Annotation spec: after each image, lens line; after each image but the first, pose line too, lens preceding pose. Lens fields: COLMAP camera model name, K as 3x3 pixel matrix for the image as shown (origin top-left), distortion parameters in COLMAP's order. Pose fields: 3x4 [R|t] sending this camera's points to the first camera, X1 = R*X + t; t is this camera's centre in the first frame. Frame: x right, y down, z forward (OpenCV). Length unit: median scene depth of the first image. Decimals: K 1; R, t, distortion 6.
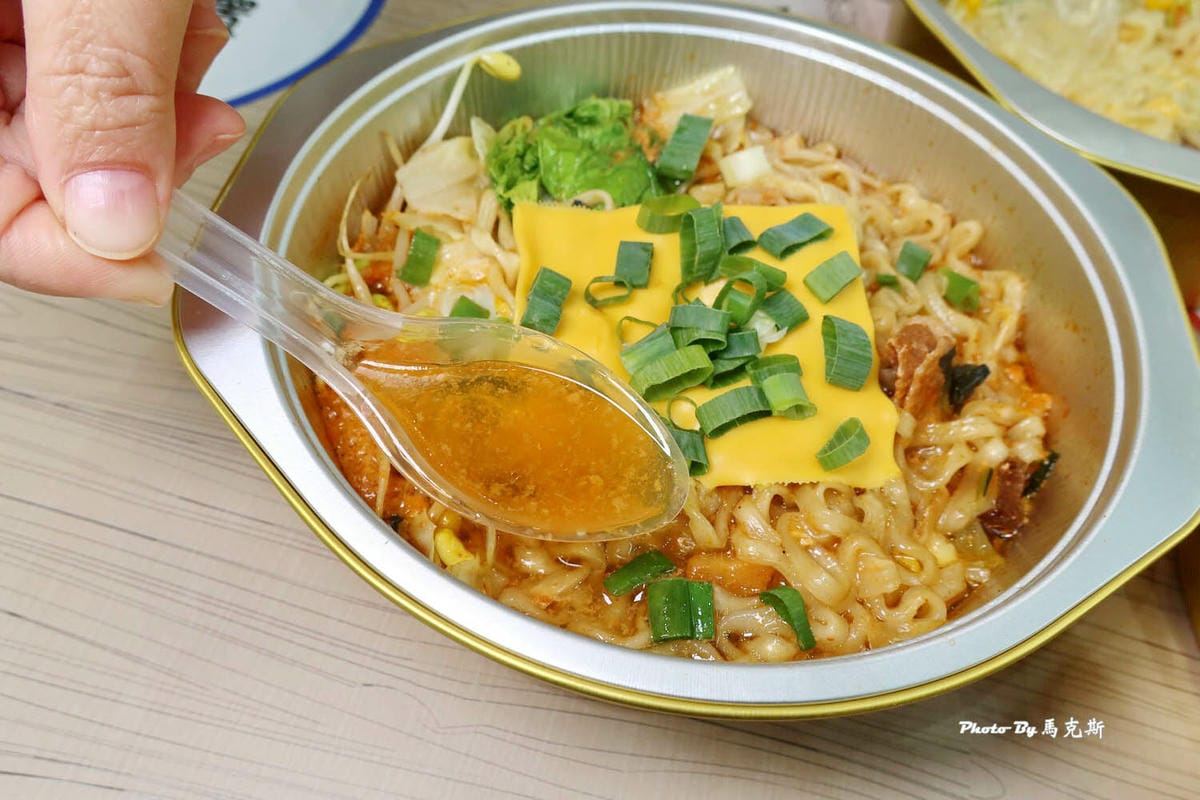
lens RADIAL K [[869.4, 0, 600.0], [0, 869.4, 400.0], [0, 0, 1]] dist [-0.065857, 0.049332]
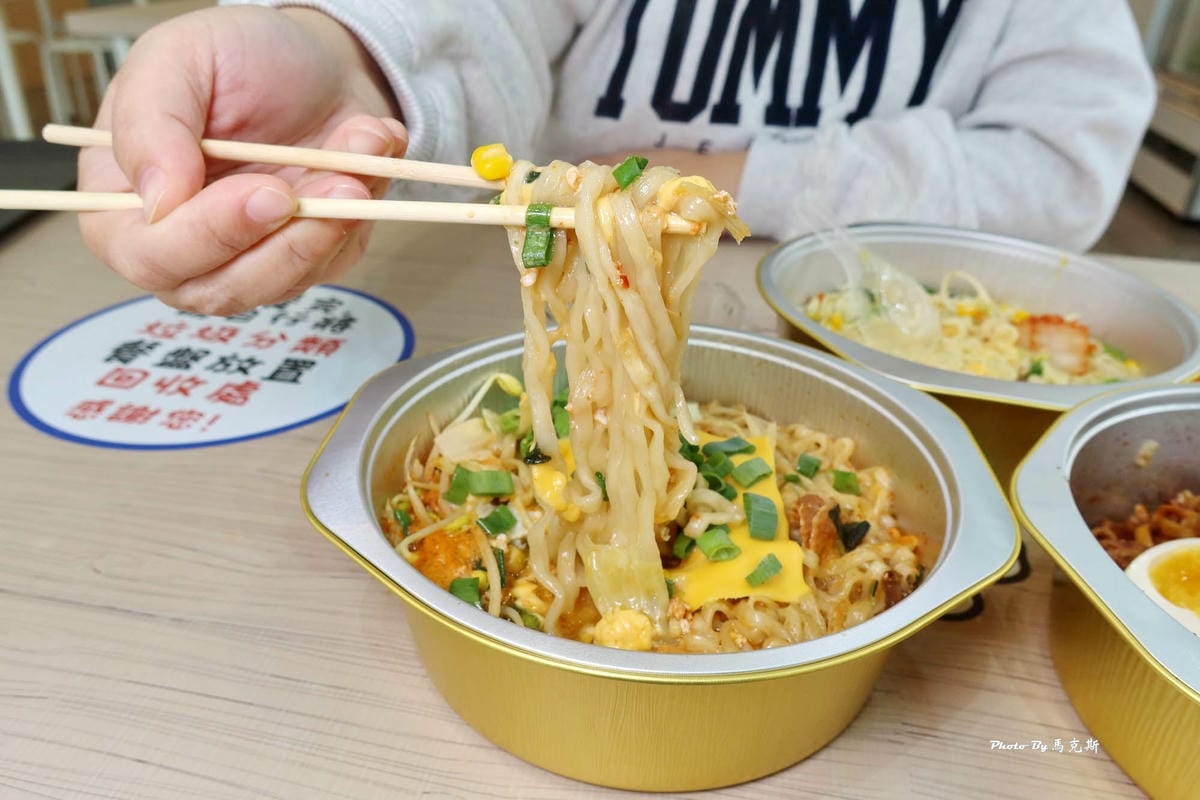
lens RADIAL K [[869.4, 0, 600.0], [0, 869.4, 400.0], [0, 0, 1]] dist [-0.065857, 0.049332]
pose [[0.996764, -0.068893, 0.041413, -0.027649], [0.079923, 0.904377, -0.419184, 0.334945], [-0.008574, 0.421138, 0.906956, -0.353501]]
